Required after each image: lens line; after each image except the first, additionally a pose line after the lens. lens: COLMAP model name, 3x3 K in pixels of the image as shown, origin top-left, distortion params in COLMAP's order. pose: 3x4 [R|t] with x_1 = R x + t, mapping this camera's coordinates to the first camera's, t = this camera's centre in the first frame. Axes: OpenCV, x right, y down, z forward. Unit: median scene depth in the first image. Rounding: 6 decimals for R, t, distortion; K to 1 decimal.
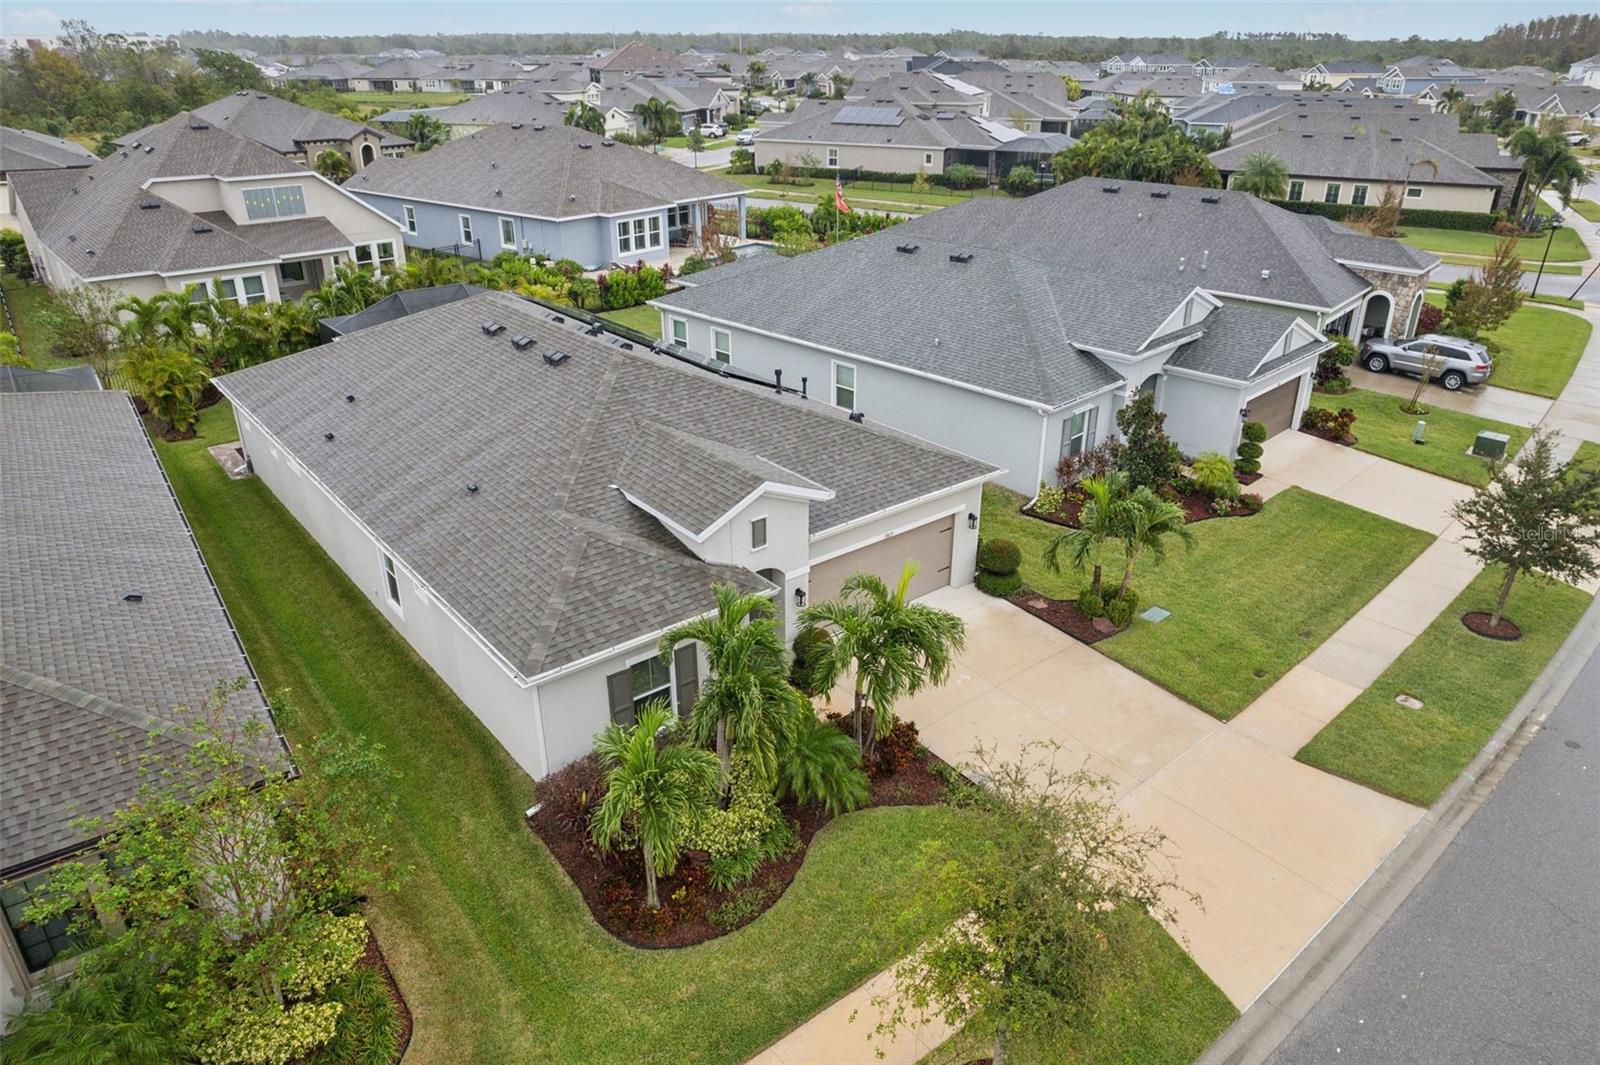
lens RADIAL K [[1056.5, 0, 792.3], [0, 1056.5, 531.5], [0, 0, 1]] dist [-0.075393, 0.074095]
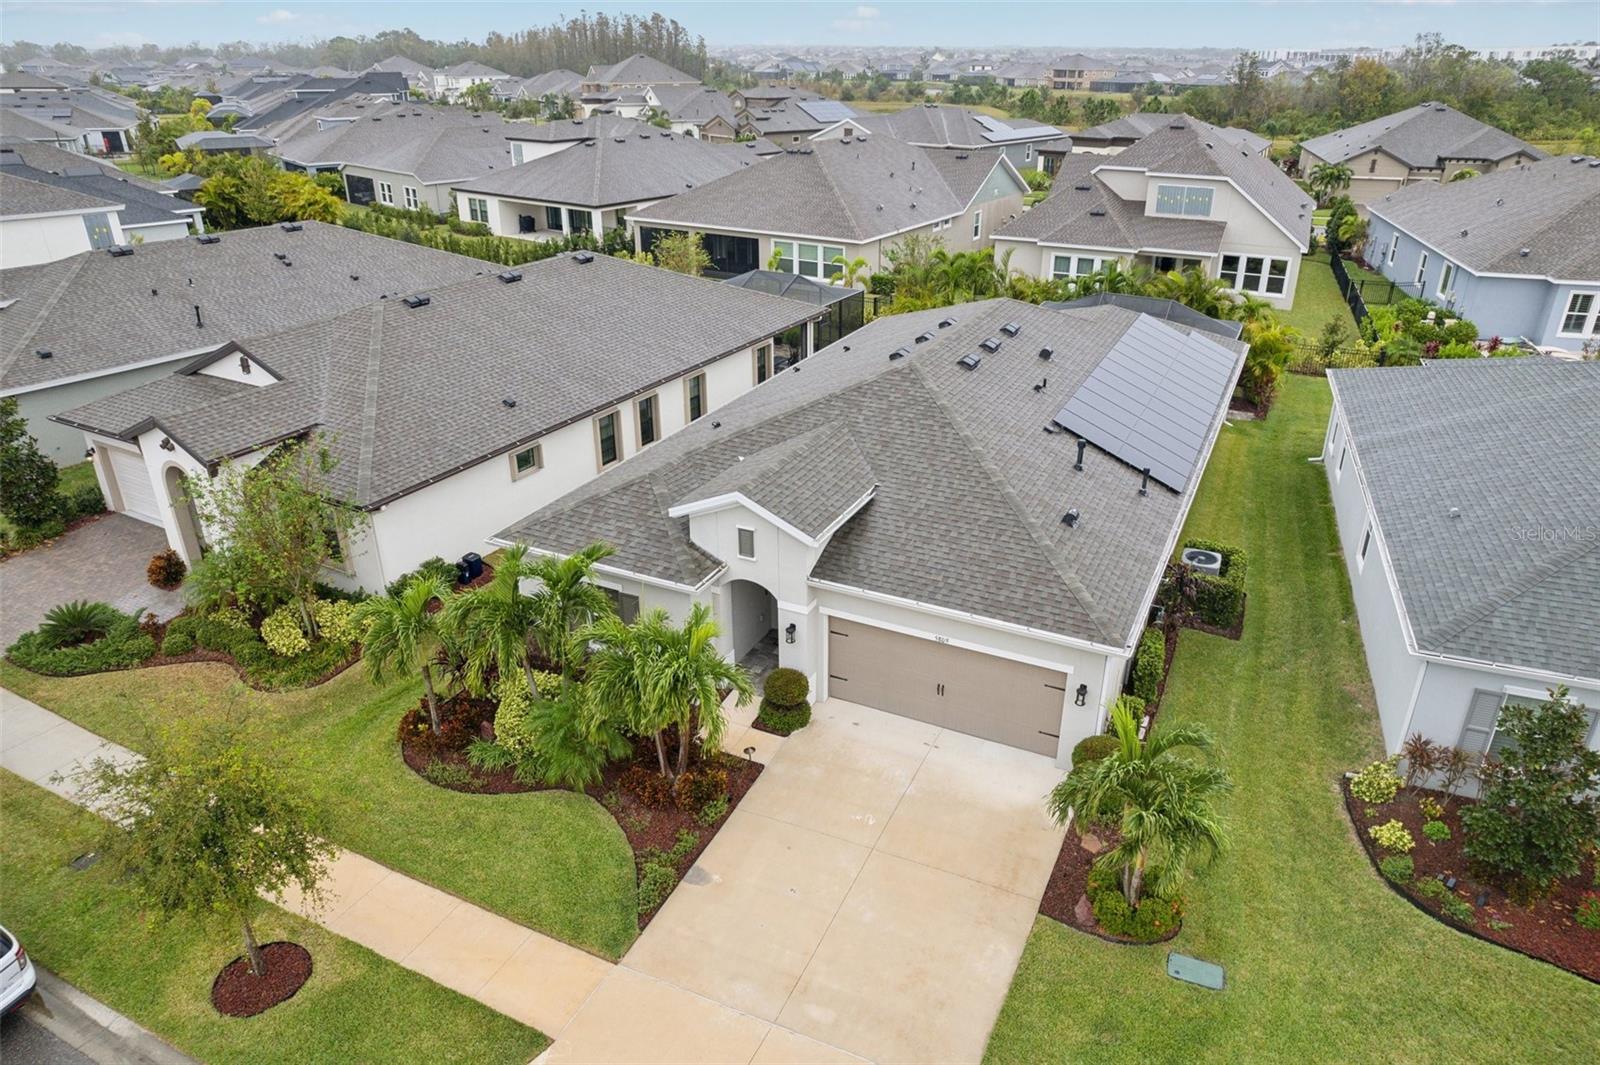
lens RADIAL K [[1032.8, 0, 806.5], [0, 1032.8, 537.5], [0, 0, 1]] dist [-0.078939, 0.071167]
pose [[0.431919, 0.392319, -0.812116, 0.371378], [-0.387139, 0.893911, 0.225935, -0.116505], [0.814598, 0.216816, 0.537979, 0.249292]]
